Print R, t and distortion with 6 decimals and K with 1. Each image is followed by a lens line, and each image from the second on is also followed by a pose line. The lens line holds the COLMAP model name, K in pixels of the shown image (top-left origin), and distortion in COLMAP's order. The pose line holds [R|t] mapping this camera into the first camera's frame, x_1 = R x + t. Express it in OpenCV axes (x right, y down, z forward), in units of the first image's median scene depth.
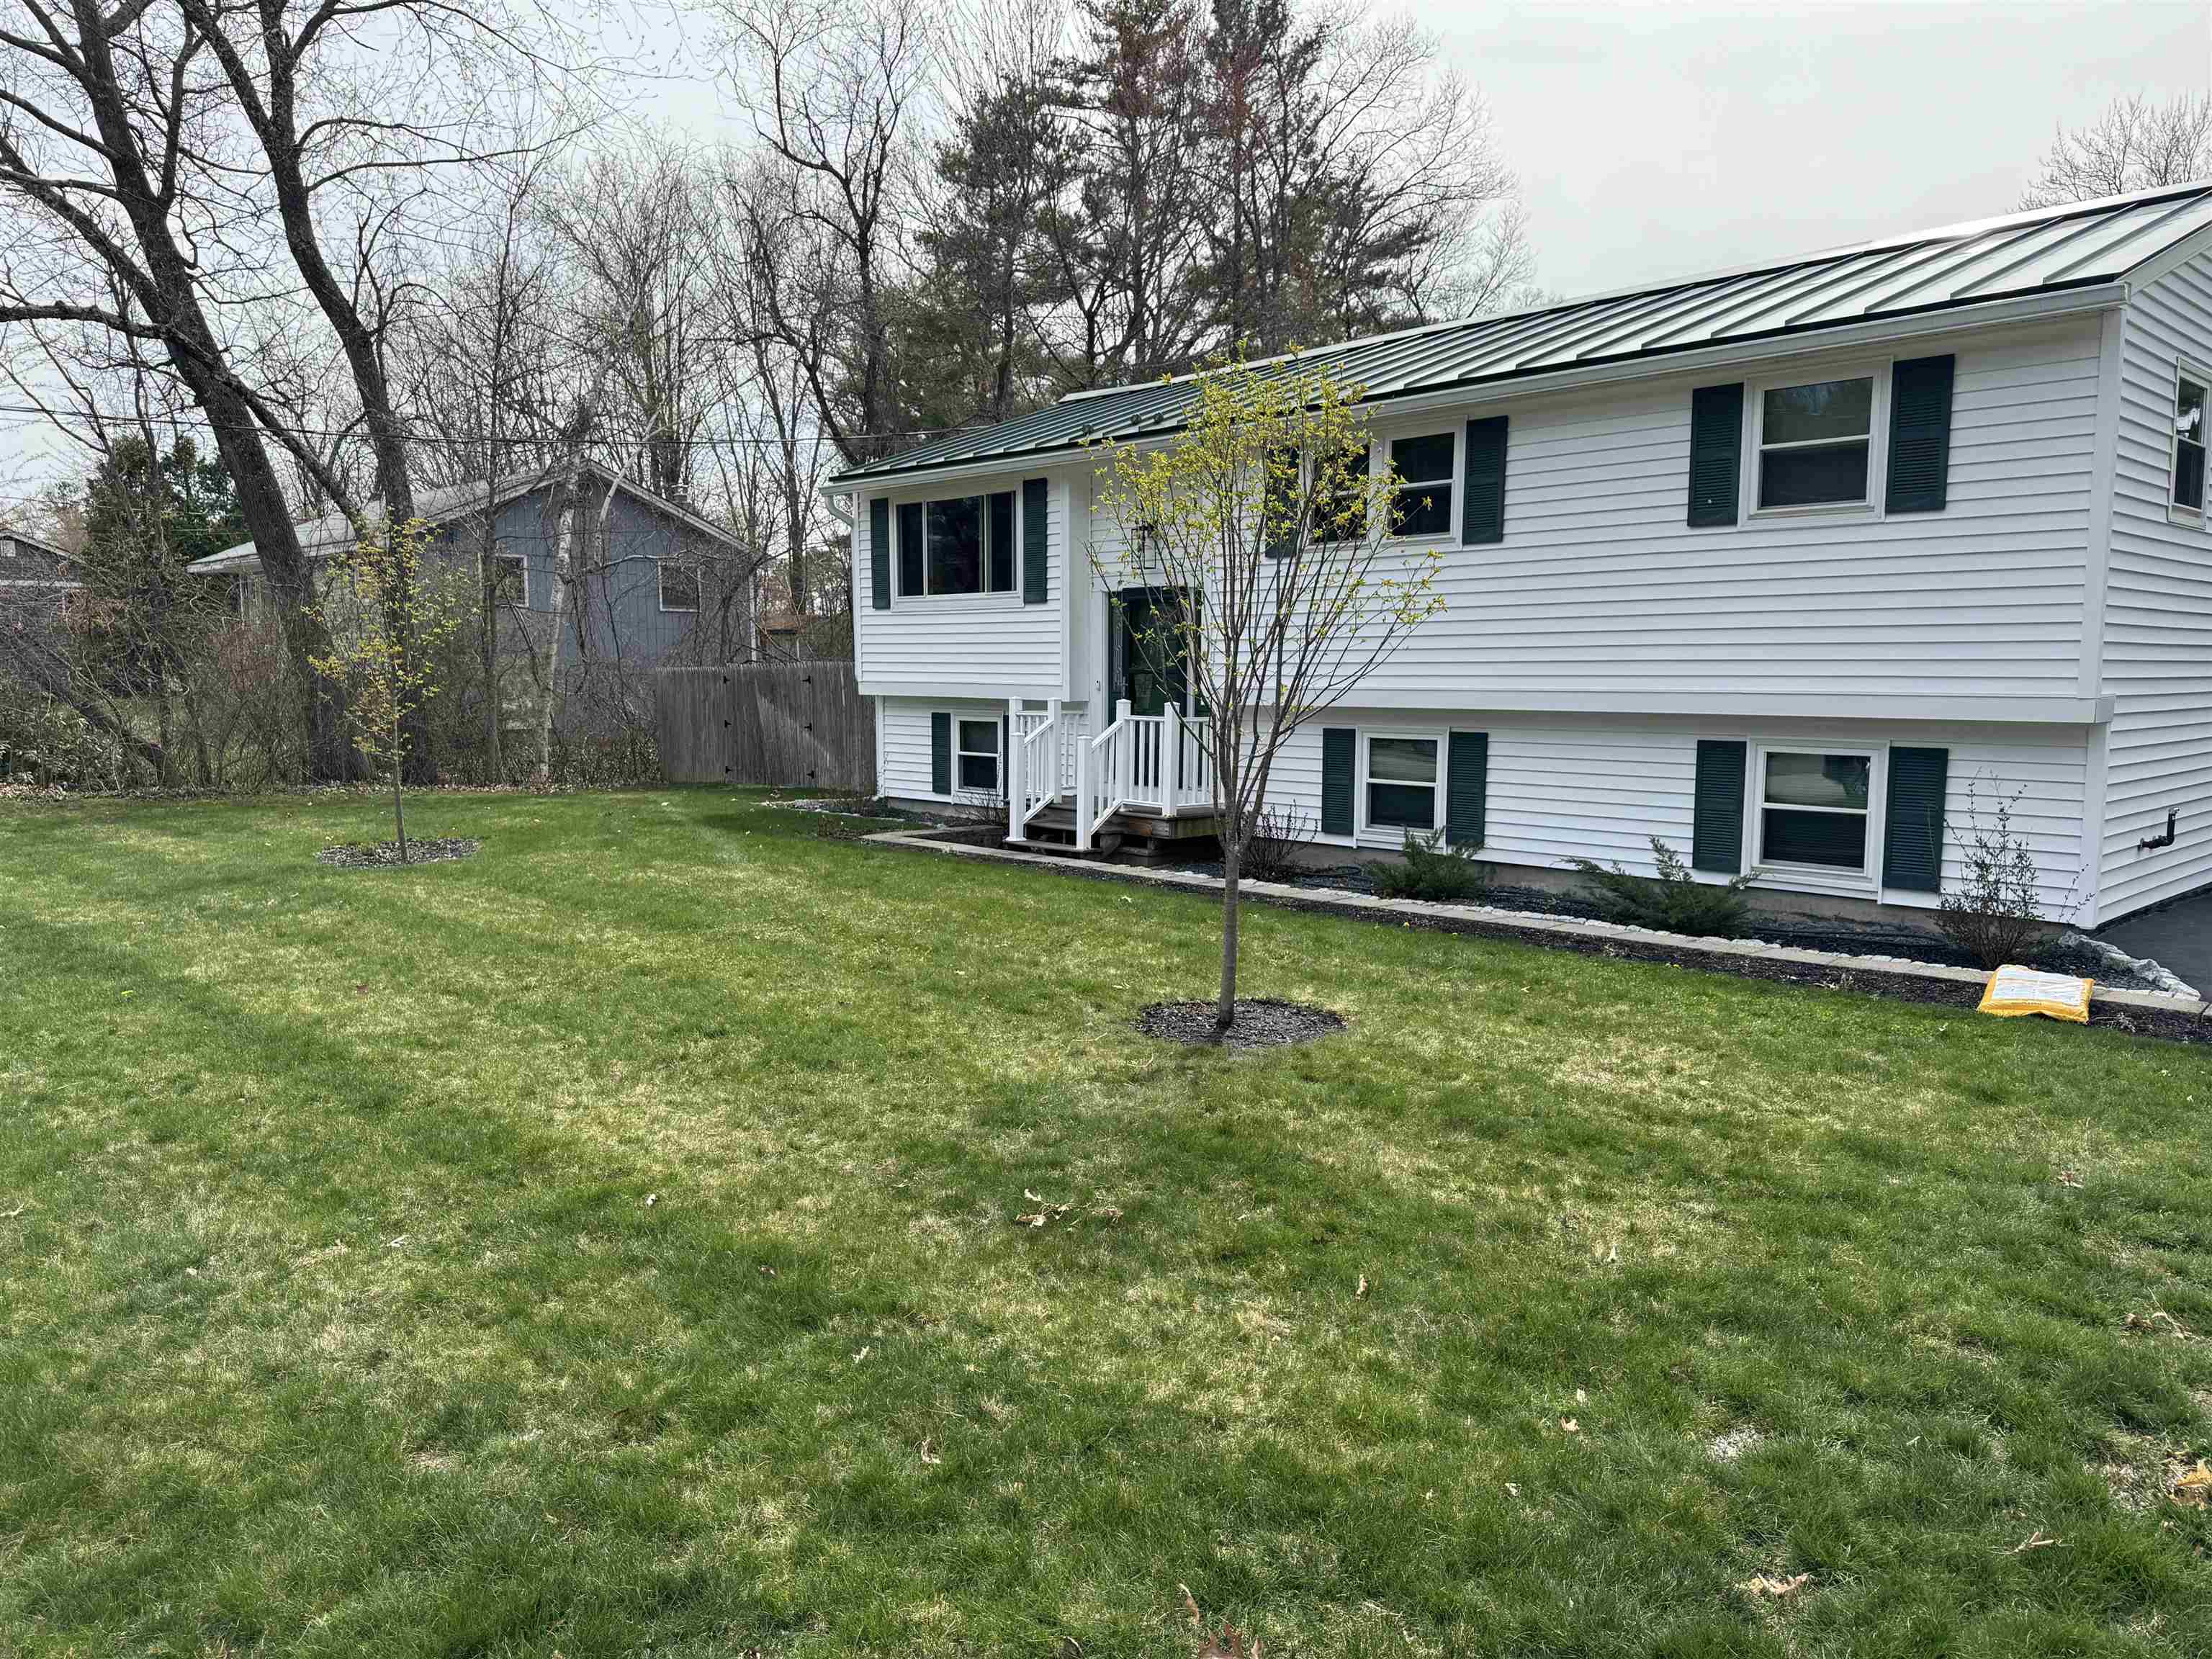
lens RADIAL K [[1538.9, 0, 1105.9], [0, 1538.9, 887.6], [0, 0, 1]] dist [0.004016, 0.001094]
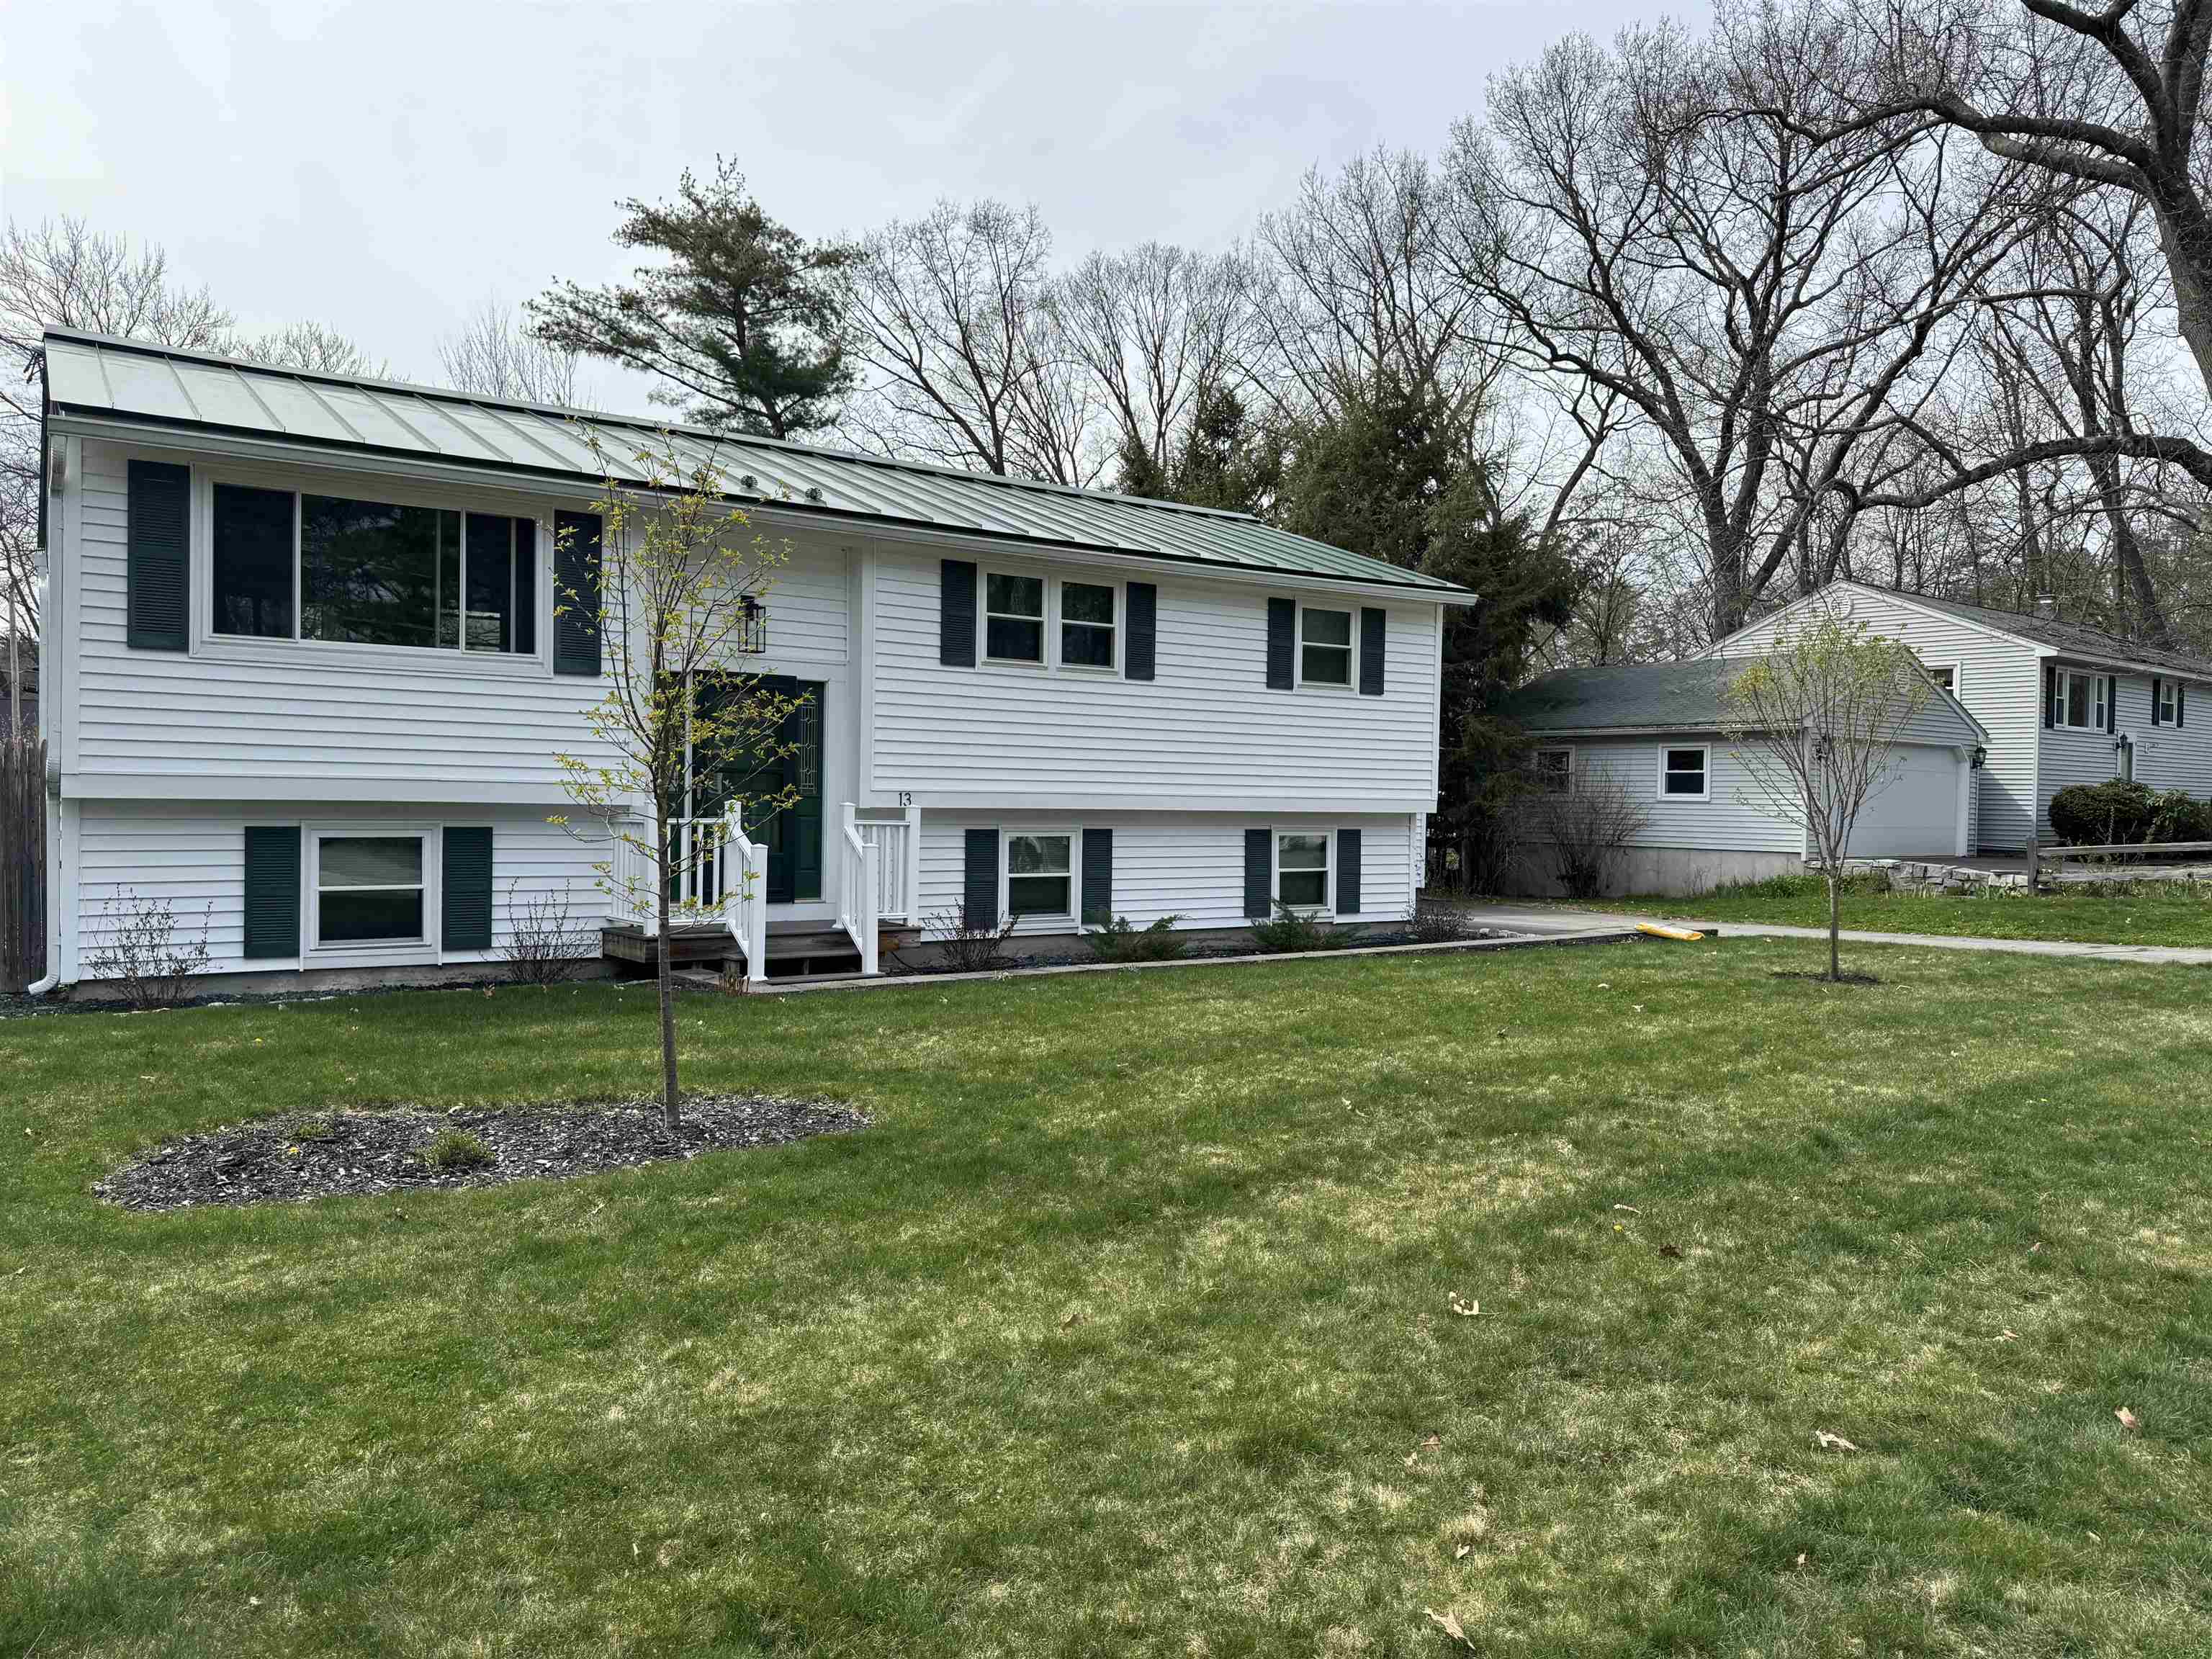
lens RADIAL K [[1269.0, 0, 1105.8], [0, 1269.0, 793.3], [0, 0, 1]] dist [0.000652, -0.000265]
pose [[0.215101, -0.004755, 0.976580, -0.649470], [0.109298, 0.993823, -0.019235, -0.096565], [-0.970456, 0.110876, 0.214292, 0.687629]]
